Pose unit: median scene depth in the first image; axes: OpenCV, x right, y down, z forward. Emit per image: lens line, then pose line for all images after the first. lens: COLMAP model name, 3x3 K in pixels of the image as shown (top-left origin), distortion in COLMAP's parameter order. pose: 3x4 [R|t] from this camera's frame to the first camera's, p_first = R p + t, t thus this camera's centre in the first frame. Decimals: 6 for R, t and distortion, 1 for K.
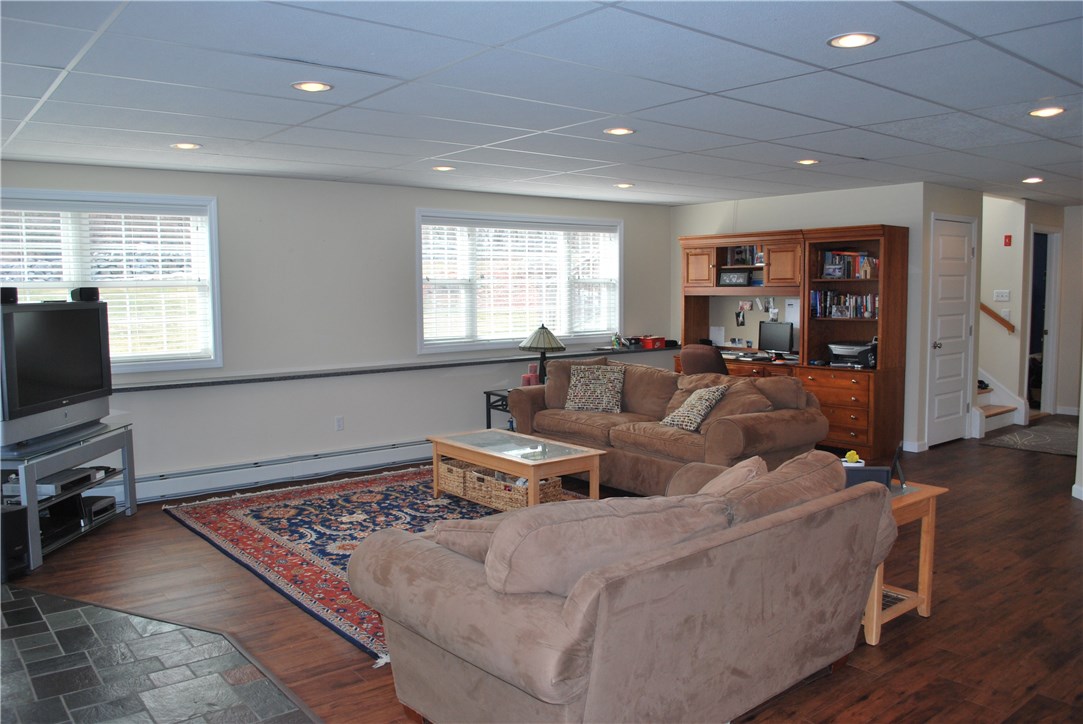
lens RADIAL K [[856.4, 0, 542.1], [0, 856.4, 361.4], [0, 0, 1]] dist [-0.072955, 0.000812]
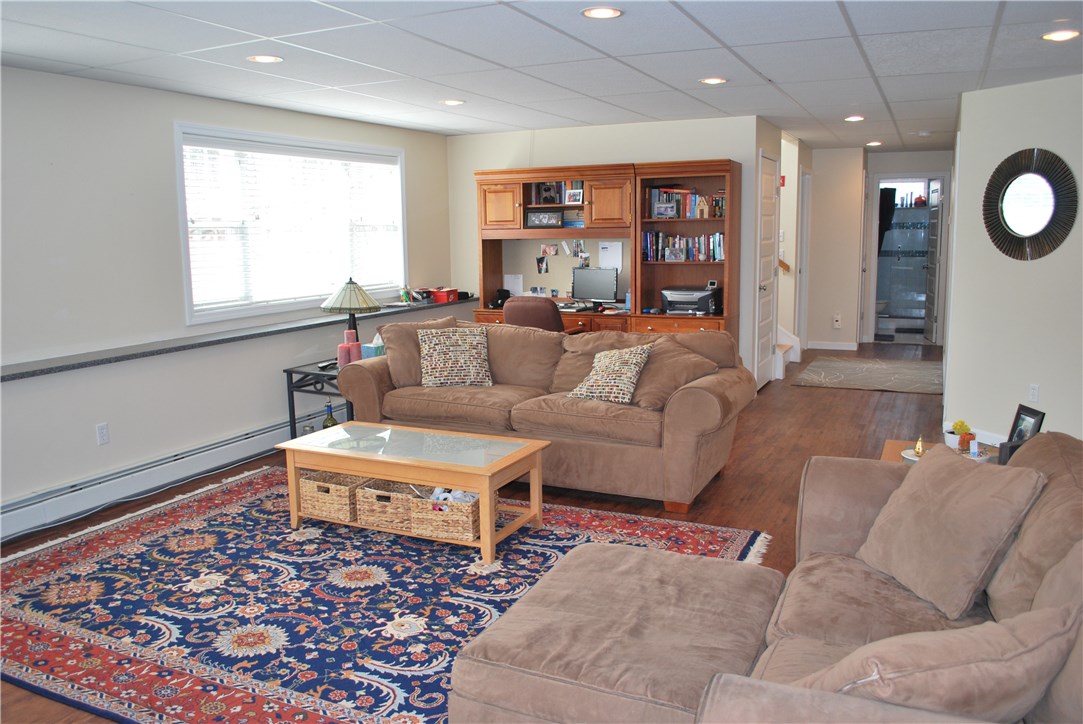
lens RADIAL K [[856.4, 0, 541.1], [0, 856.4, 363.8], [0, 0, 1]] dist [-0.072955, 0.000812]
pose [[0.901546, -0.071714, 0.426698, -0.187556], [0.044035, 0.996256, 0.074400, -0.016186], [-0.430436, -0.048286, 0.901329, 0.227853]]
